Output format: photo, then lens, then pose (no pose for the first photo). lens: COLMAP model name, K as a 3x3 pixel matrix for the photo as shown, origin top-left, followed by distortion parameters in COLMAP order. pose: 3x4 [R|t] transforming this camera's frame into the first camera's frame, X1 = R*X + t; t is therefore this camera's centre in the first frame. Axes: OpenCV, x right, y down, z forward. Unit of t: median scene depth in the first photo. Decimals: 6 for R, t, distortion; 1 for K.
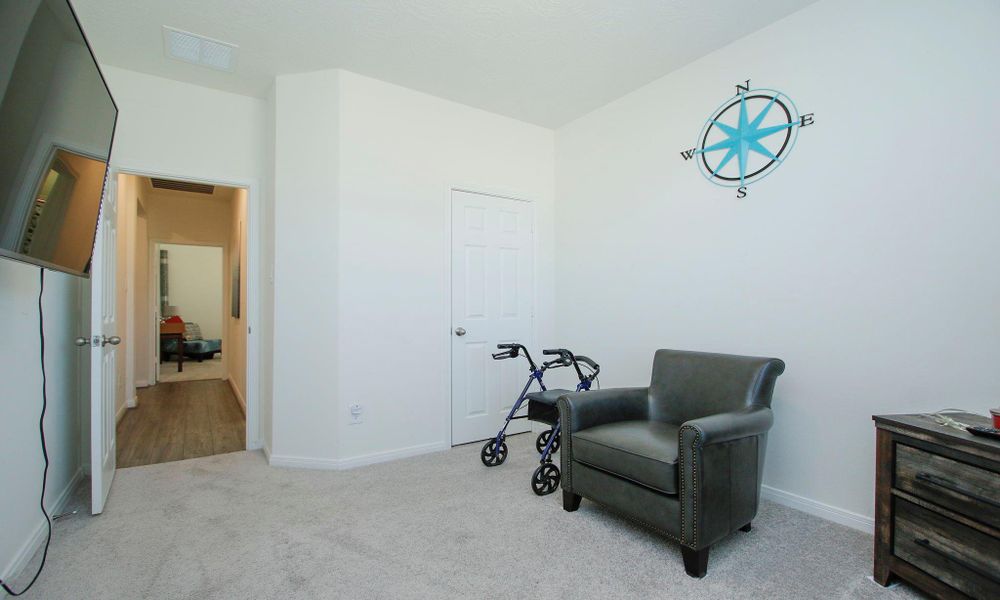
lens RADIAL K [[457.0, 0, 500.8], [0, 457.0, 304.6], [0, 0, 1]] dist [-0.014852, 0.000159]
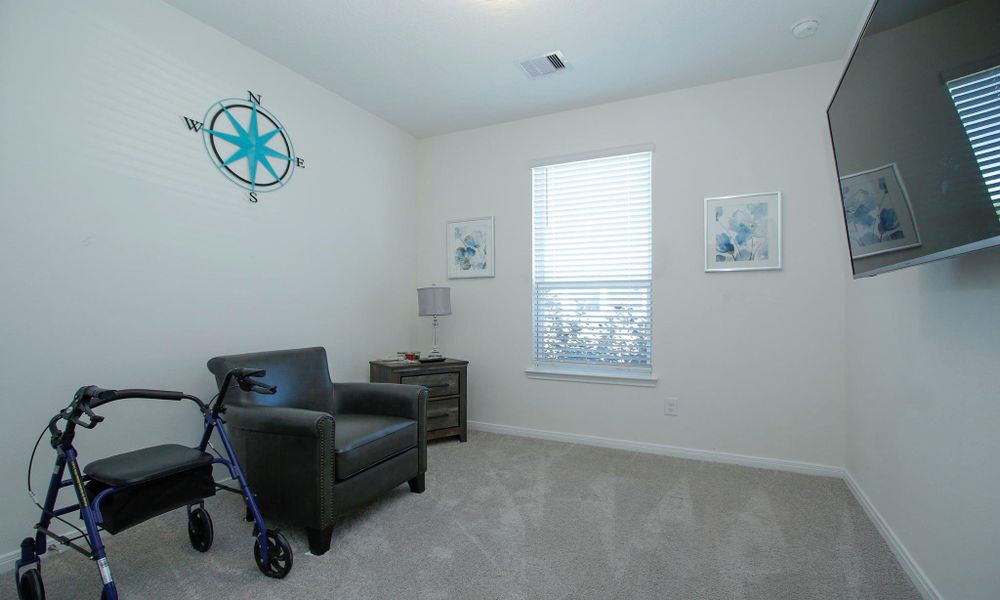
lens RADIAL K [[470.0, 0, 483.9], [0, 470.0, 303.8], [0, 0, 1]] dist [-0.014337, 0.000054]
pose [[-0.478608, 0.005334, 0.878012, -0.637126], [-0.007801, 0.999916, -0.010327, 0.005979], [-0.877994, -0.011792, -0.478526, 0.994040]]
